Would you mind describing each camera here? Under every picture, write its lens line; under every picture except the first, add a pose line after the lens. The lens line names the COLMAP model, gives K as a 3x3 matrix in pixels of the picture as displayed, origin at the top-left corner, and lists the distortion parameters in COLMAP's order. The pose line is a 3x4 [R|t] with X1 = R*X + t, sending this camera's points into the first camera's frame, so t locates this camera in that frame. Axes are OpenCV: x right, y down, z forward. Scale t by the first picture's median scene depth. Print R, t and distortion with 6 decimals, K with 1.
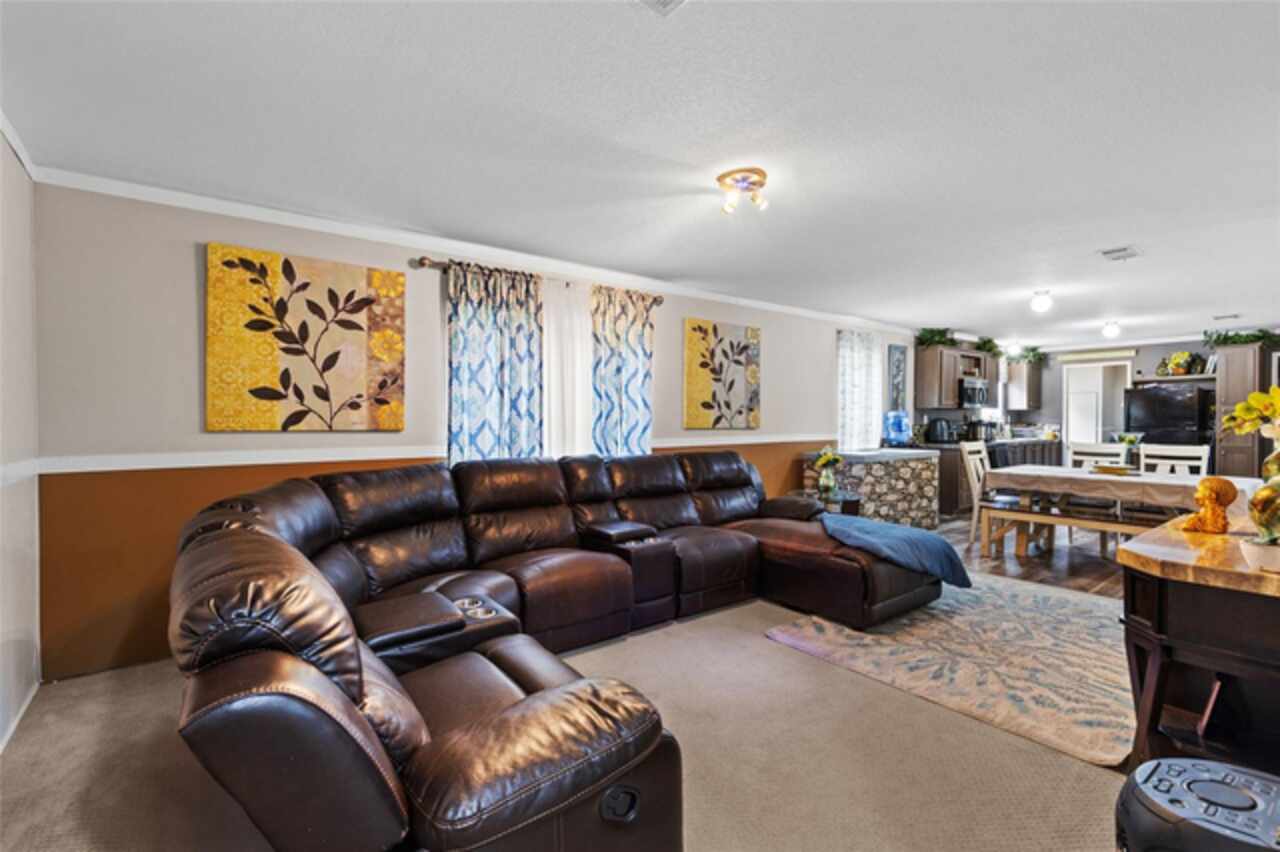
lens RADIAL K [[563.1, 0, 627.0], [0, 563.1, 424.9], [0, 0, 1]] dist [-0.017662, -0.000004]
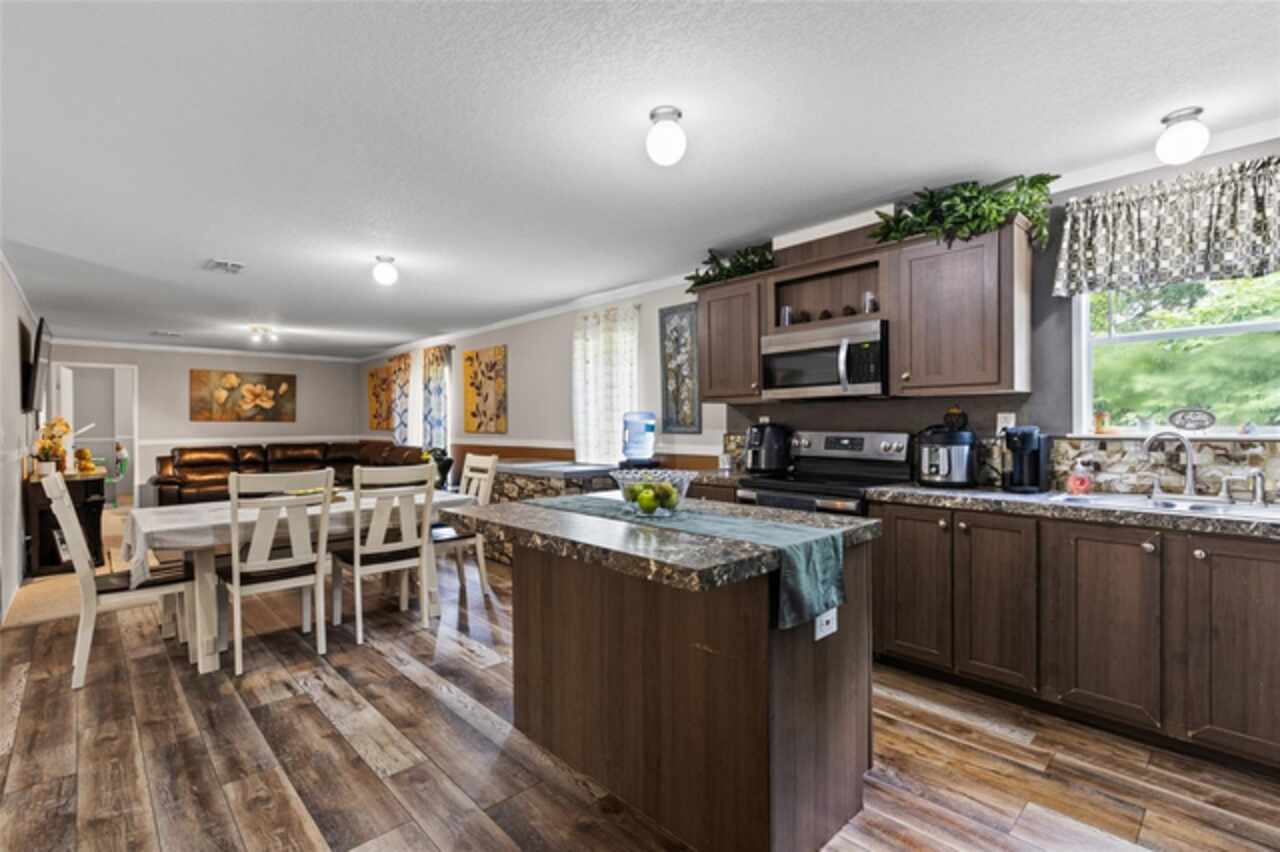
lens RADIAL K [[582.2, 0, 640.0], [0, 582.2, 426.0], [0, 0, 1]] dist [0.004614, -0.000195]
pose [[0.123254, 0.001434, -0.992374, 1.442466], [-0.006959, 0.999976, 0.000581, -0.010817], [0.992351, 0.006834, 0.123261, 1.137944]]
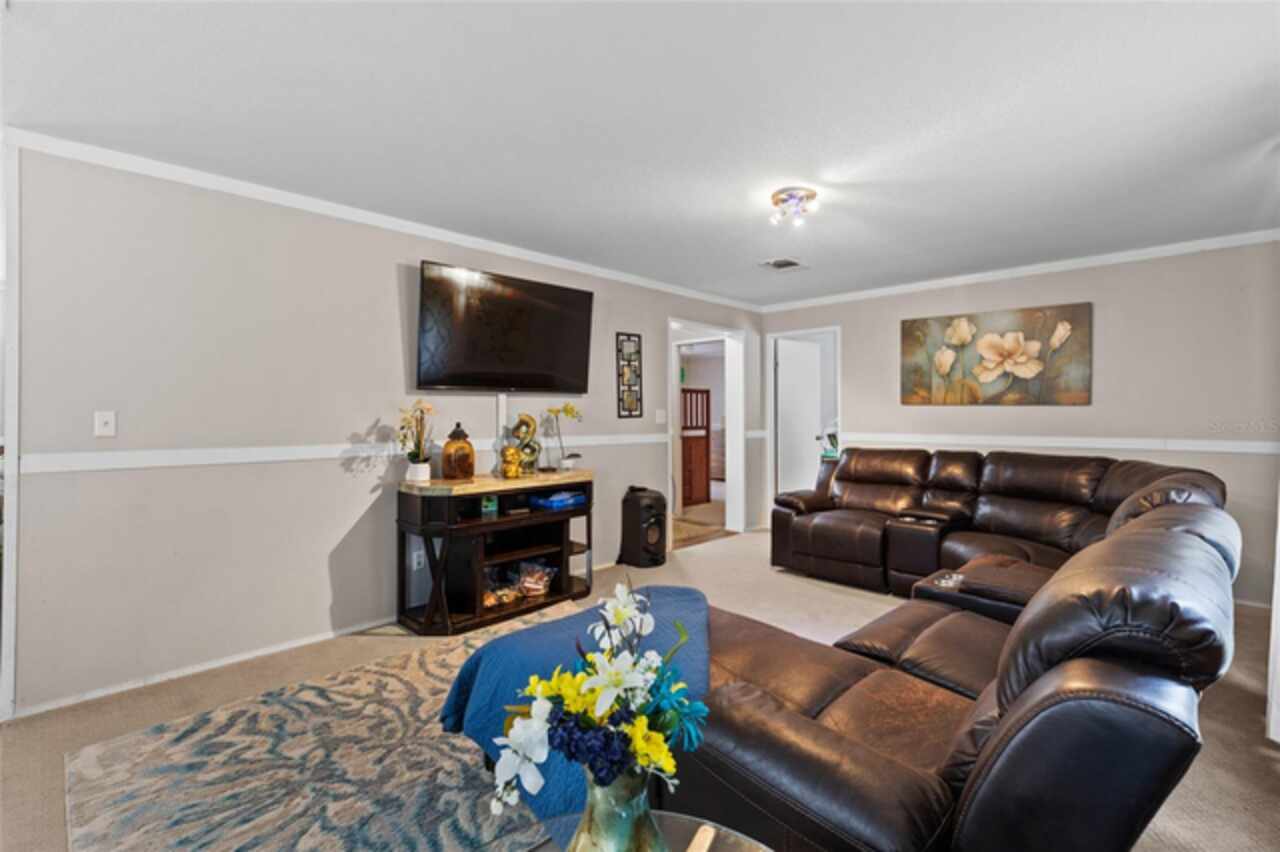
lens RADIAL K [[579.8, 0, 643.3], [0, 579.8, 411.2], [0, 0, 1]] dist [0.005021, -0.000456]
pose [[-0.986339, -0.001599, -0.164722, 0.331610], [-0.003334, 0.999942, 0.010260, -0.013251], [0.164696, 0.010669, -0.986287, 1.009131]]
